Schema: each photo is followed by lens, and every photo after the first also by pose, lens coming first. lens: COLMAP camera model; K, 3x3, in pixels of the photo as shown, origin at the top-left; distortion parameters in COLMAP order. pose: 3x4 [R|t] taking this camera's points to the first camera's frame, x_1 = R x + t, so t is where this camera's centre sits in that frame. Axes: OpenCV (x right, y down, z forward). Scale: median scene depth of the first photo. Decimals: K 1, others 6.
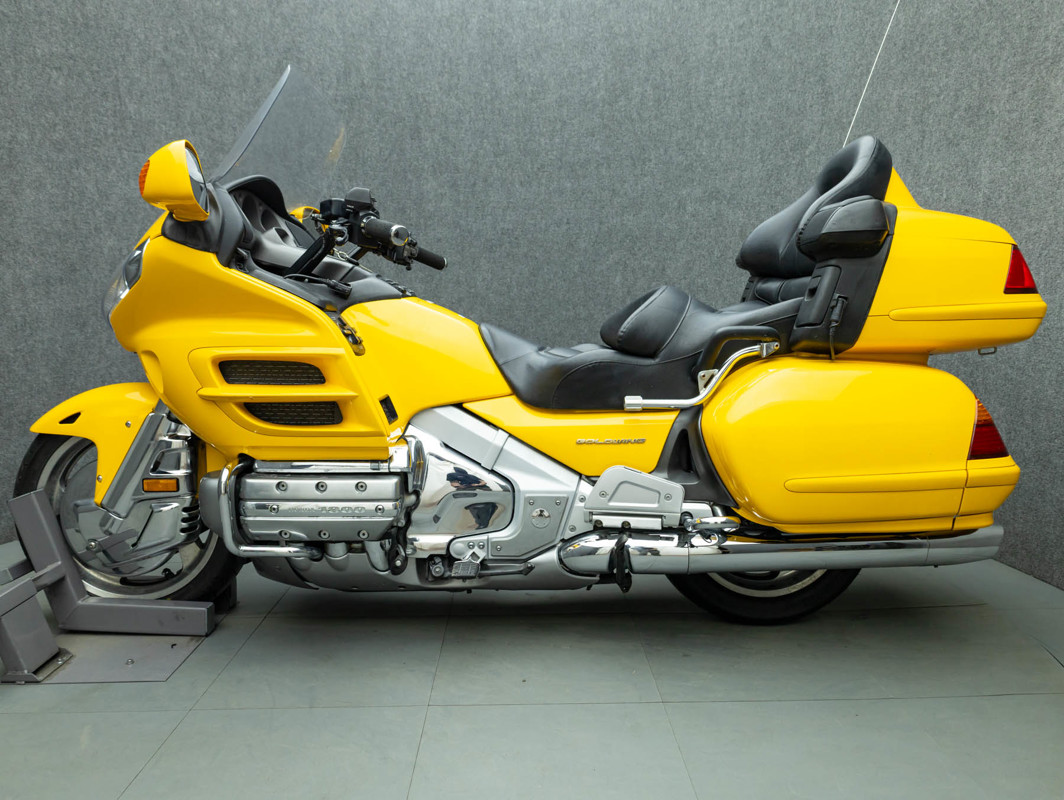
lens RADIAL K [[886.6, 0, 543.9], [0, 886.6, 403.6], [0, 0, 1]] dist [0.027591, -0.006058]
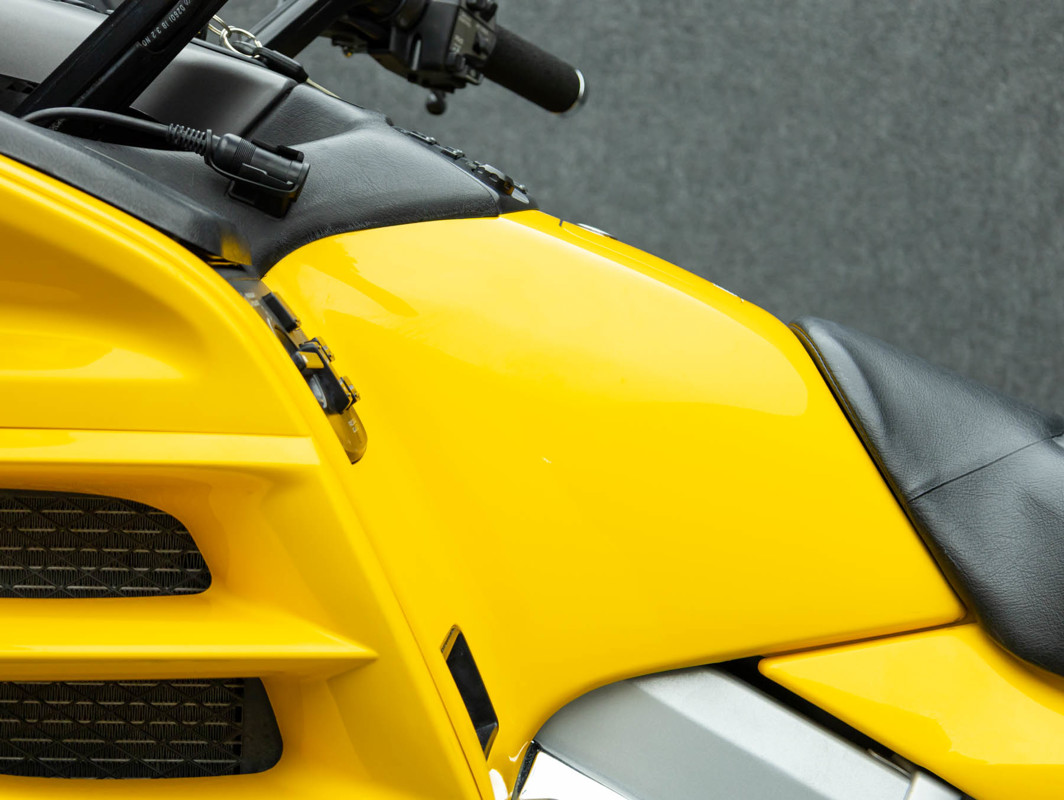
lens RADIAL K [[2195.3, 0, 525.4], [0, 2195.3, 388.9], [0, 0, 1]] dist [0.022230, 0.000000]
pose [[0.999955, 0.008863, 0.003481, -0.105132], [-0.008706, 0.999039, -0.042949, -0.031253], [-0.003859, 0.042917, 0.999071, 0.277074]]
